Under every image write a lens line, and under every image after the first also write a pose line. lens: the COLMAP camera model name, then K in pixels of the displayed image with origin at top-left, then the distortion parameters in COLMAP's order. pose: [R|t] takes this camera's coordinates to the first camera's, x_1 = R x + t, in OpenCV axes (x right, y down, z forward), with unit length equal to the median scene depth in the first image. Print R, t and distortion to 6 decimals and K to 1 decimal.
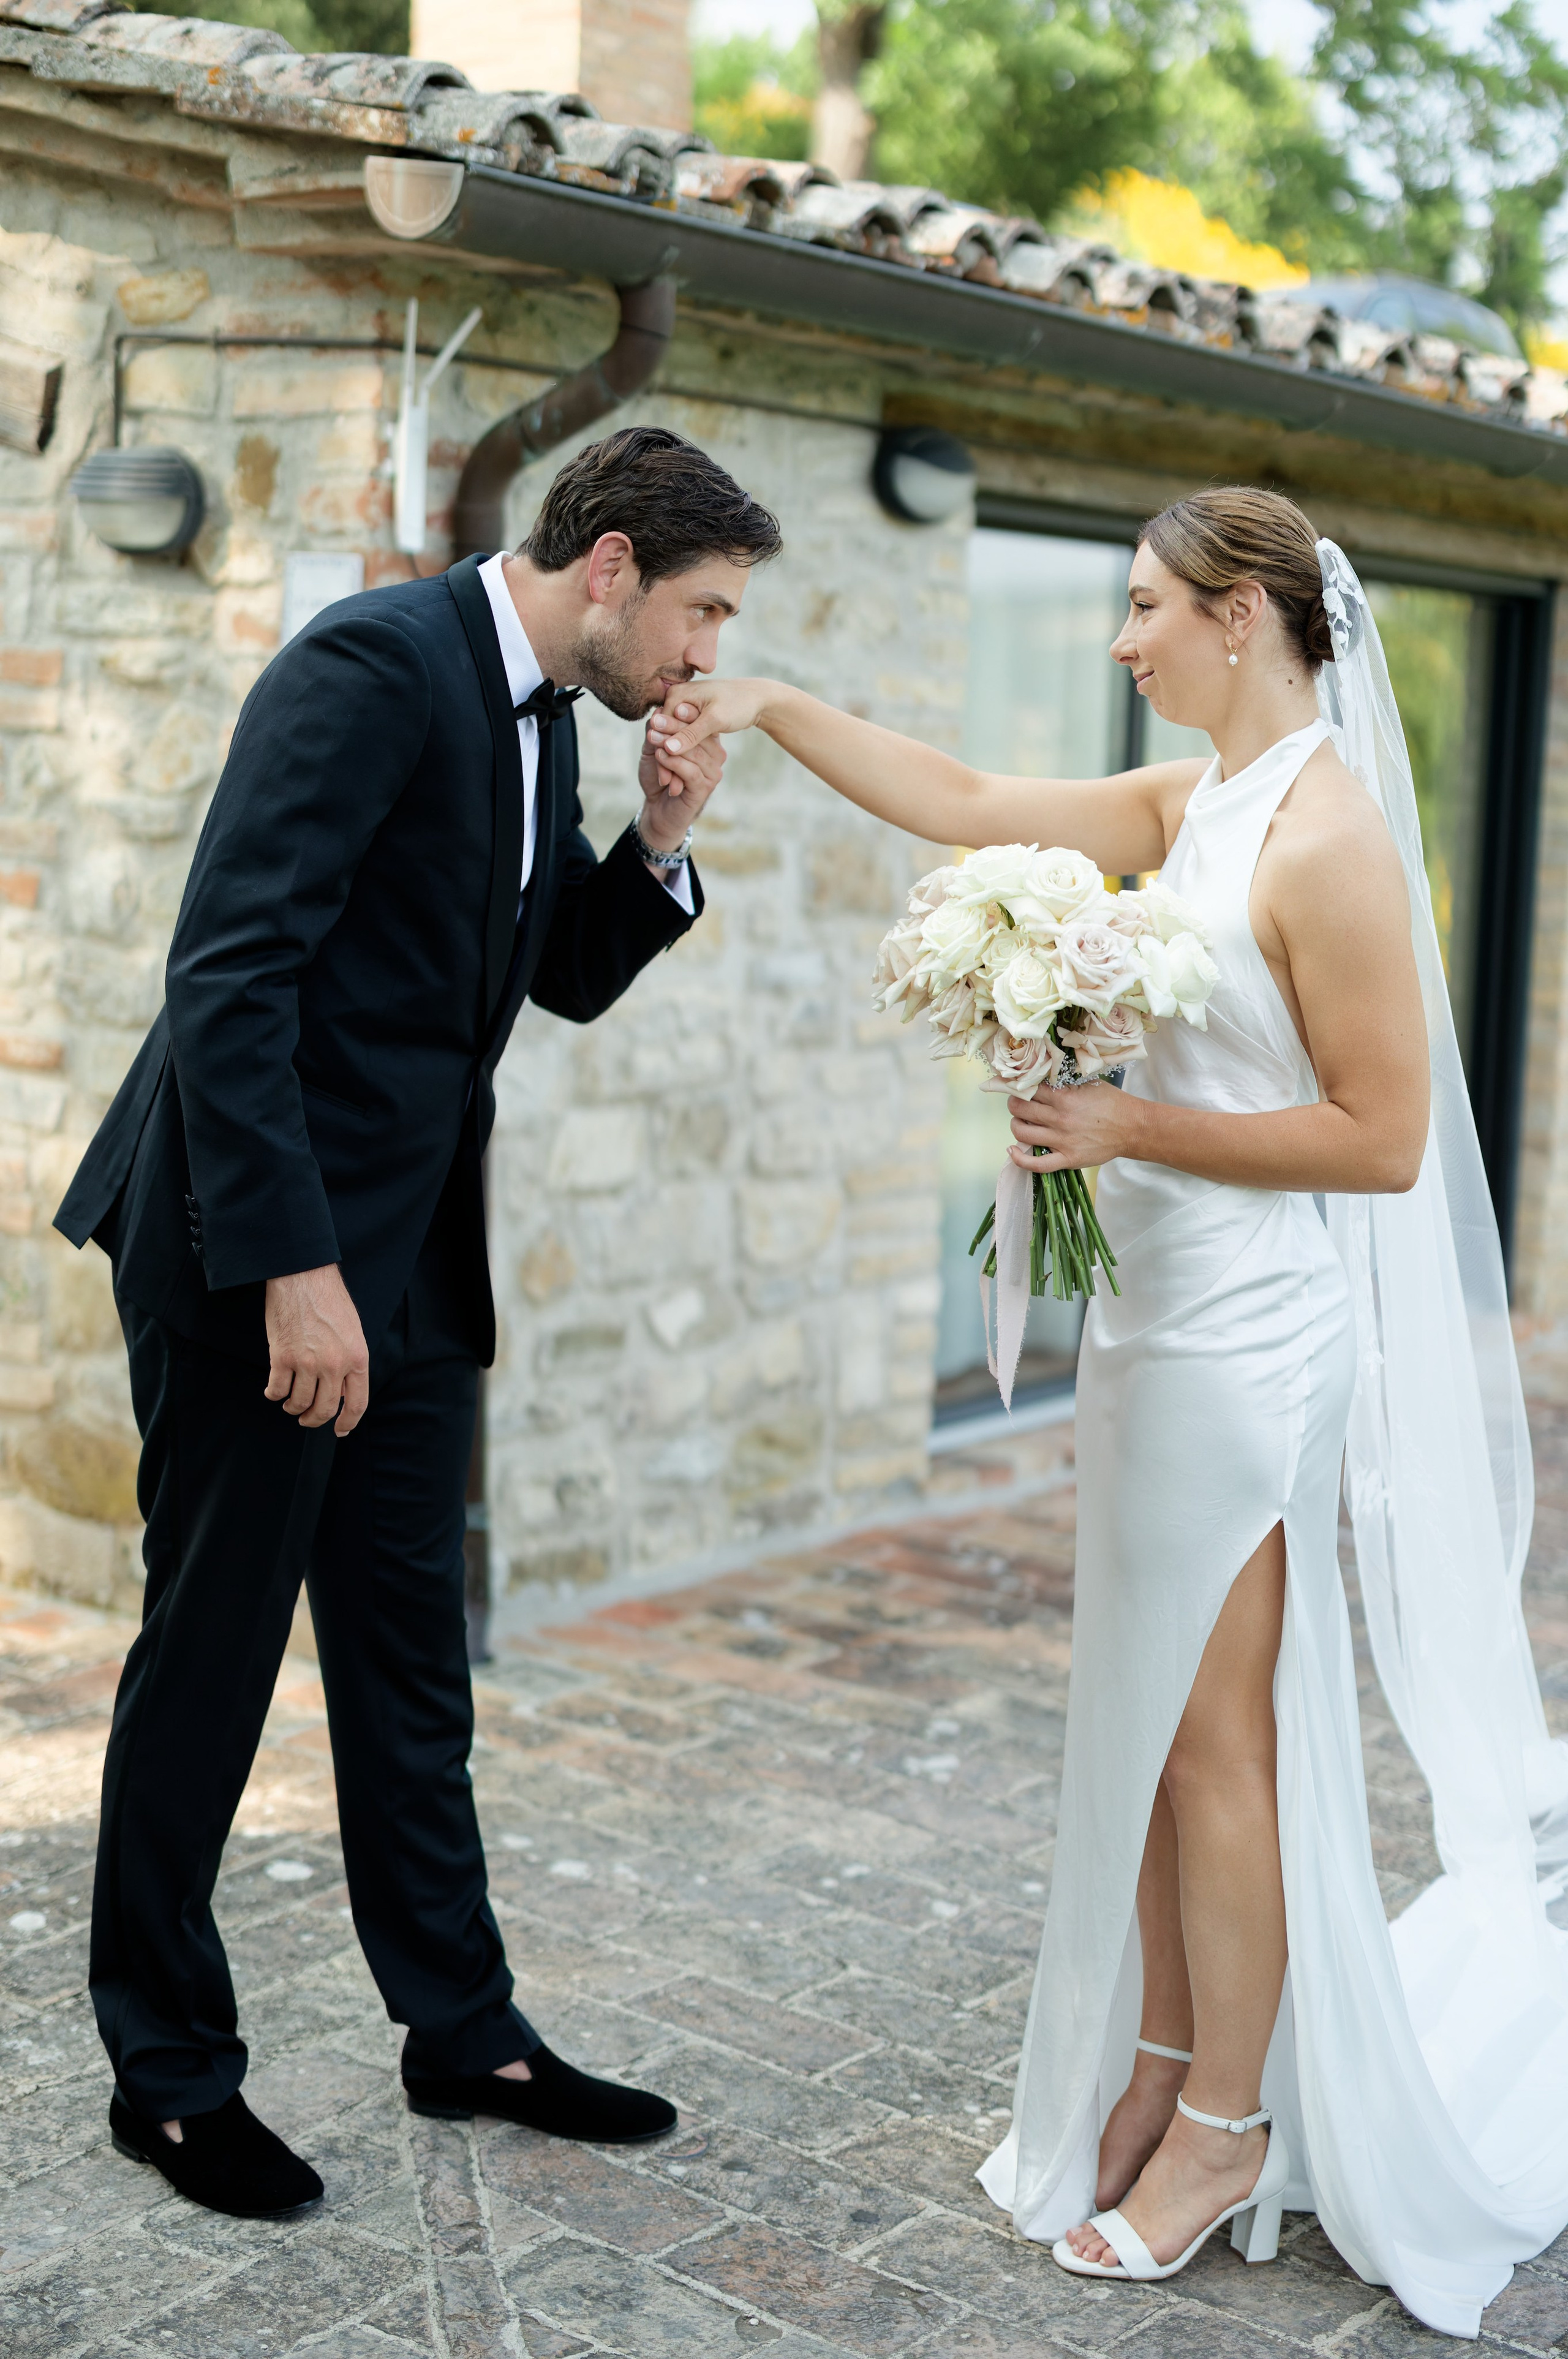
lens RADIAL K [[3400.7, 0, 782.6], [0, 3400.7, 1160.0], [0, 0, 1]] dist [0.037614, 0.000000]
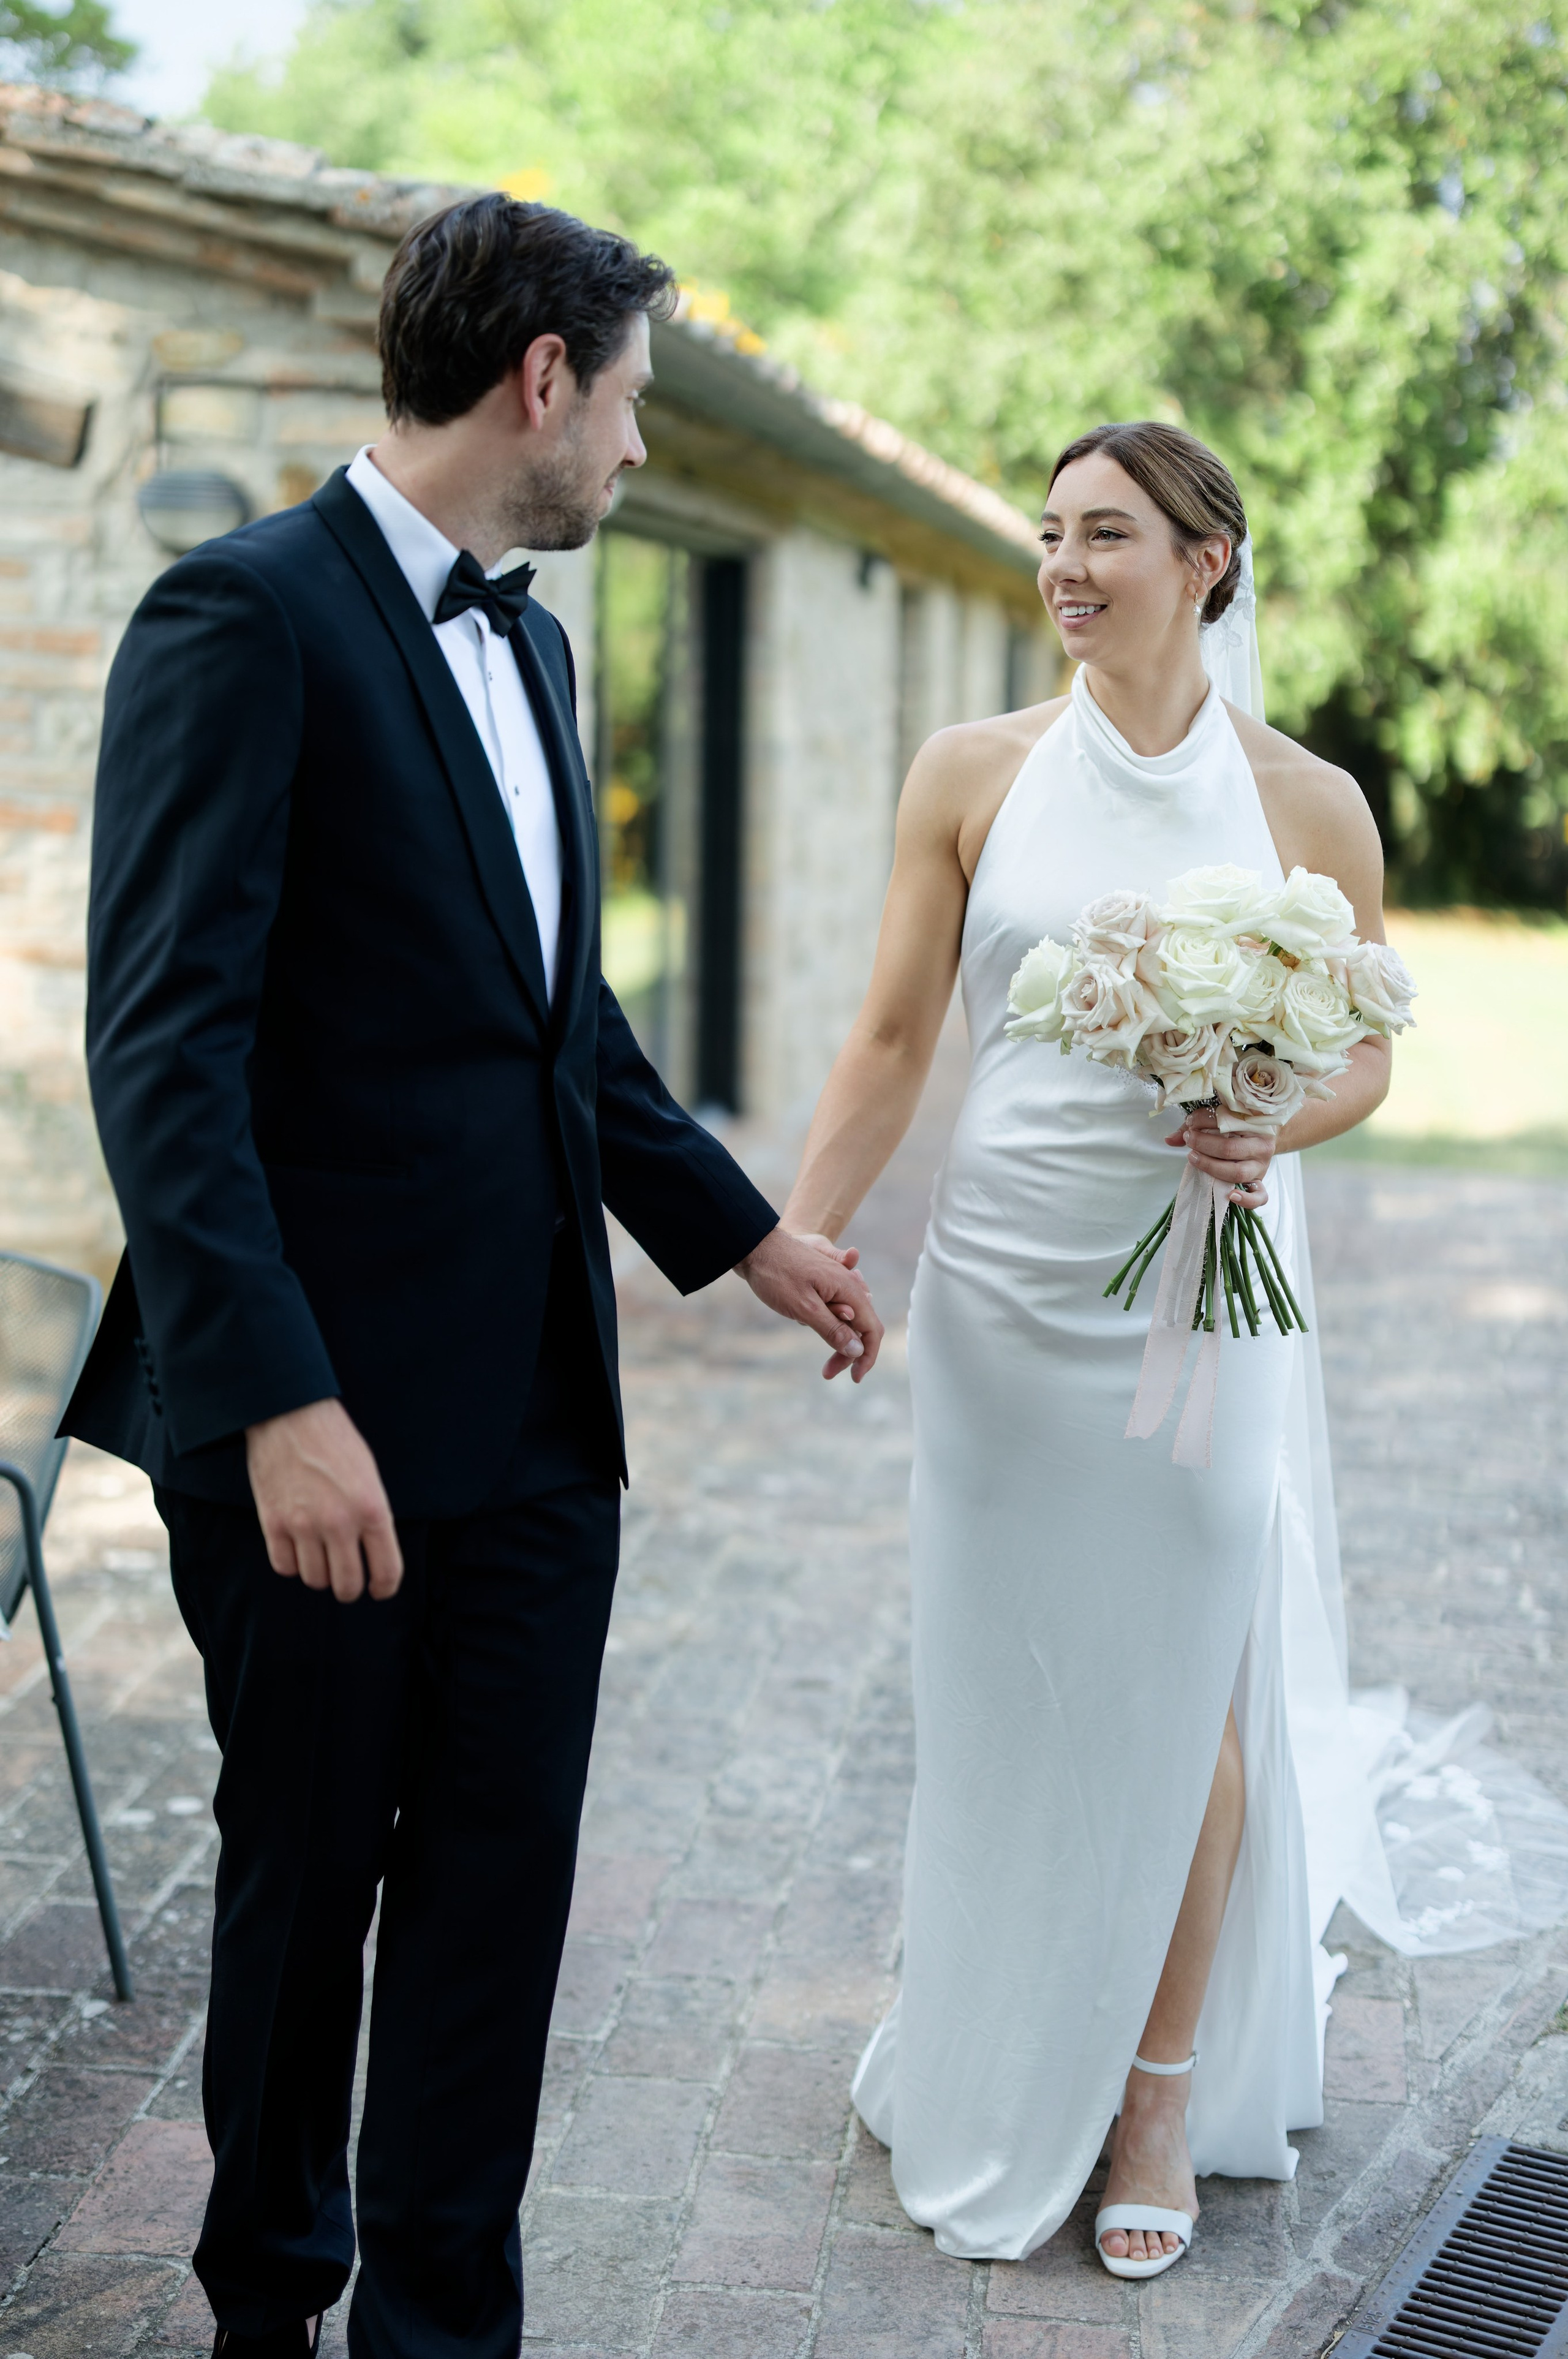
lens RADIAL K [[3400.7, 0, 784.9], [0, 3400.7, 1182.4], [0, 0, 1]] dist [0.037614, 0.000000]
pose [[0.884133, -0.090687, 0.458350, -0.598010], [0.075613, 0.995823, 0.051175, 0.007819], [-0.461077, -0.010589, 0.887297, -0.230463]]
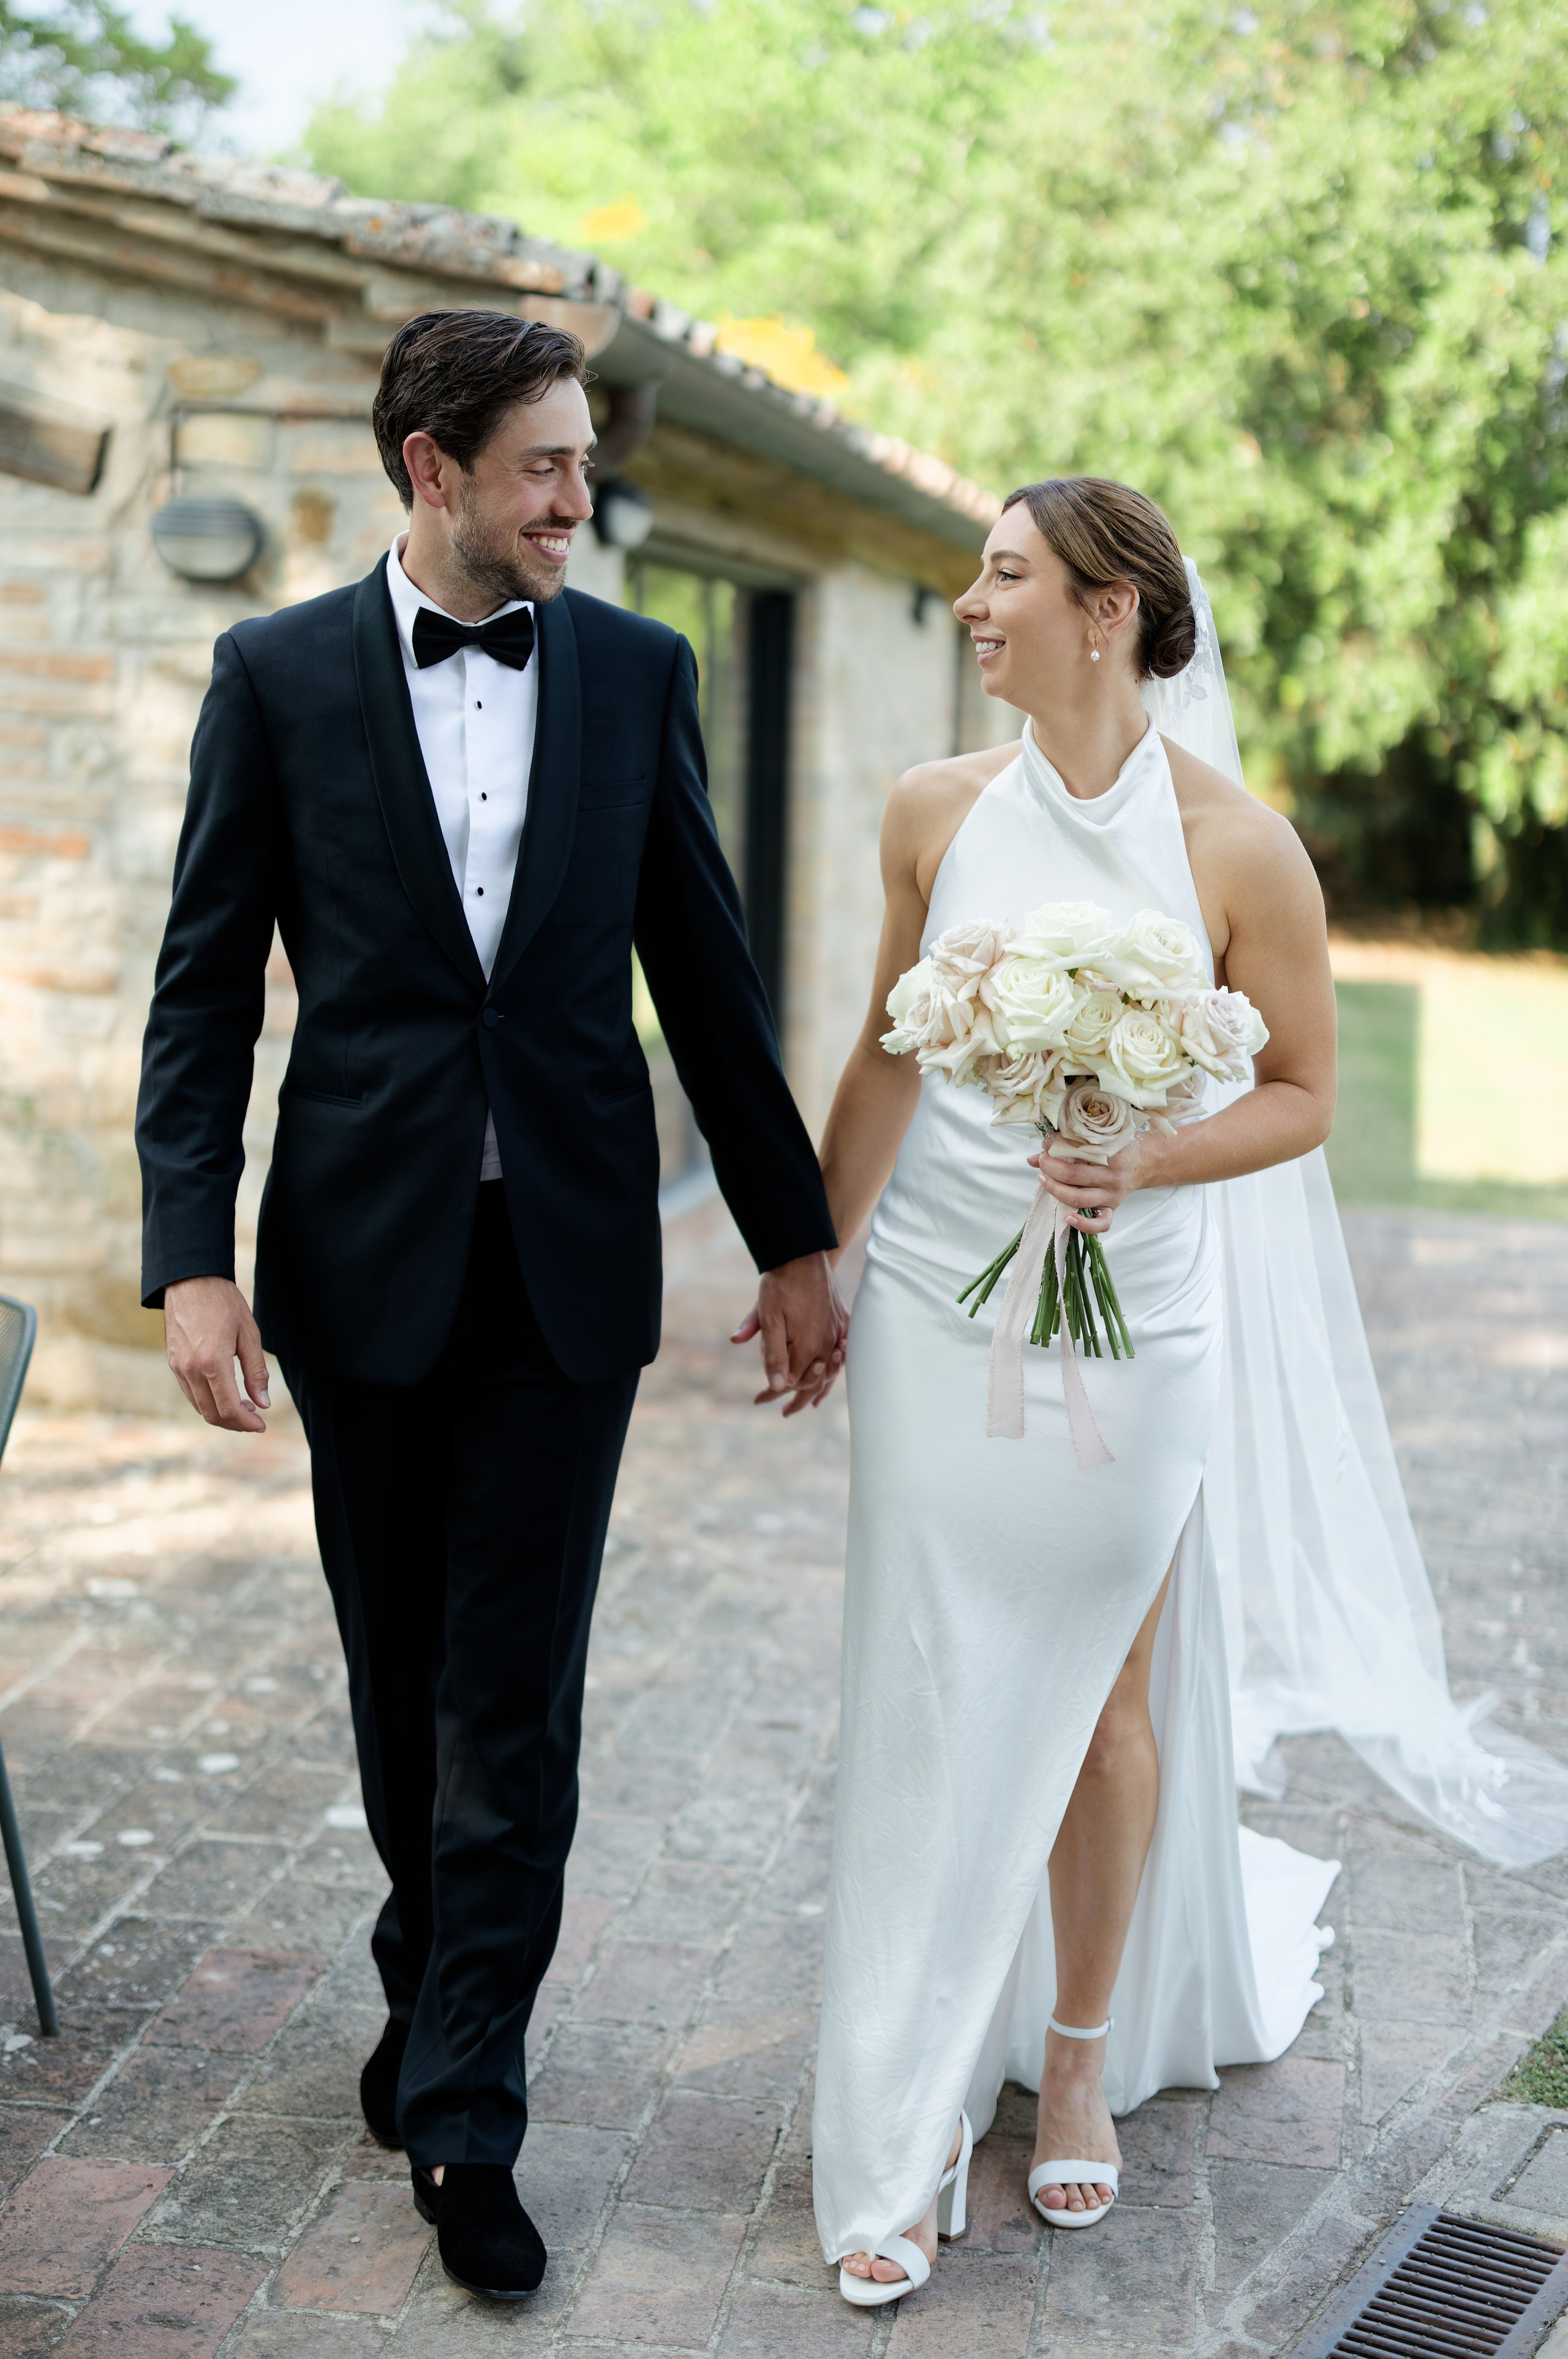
lens RADIAL K [[3400.7, 0, 776.2], [0, 3400.7, 1184.4], [0, 0, 1]] dist [0.037614, 0.000000]
pose [[0.897828, -0.073270, 0.434208, -0.566658], [0.062135, 0.997274, 0.039805, 0.009790], [-0.435940, -0.008759, 0.899933, -0.236511]]
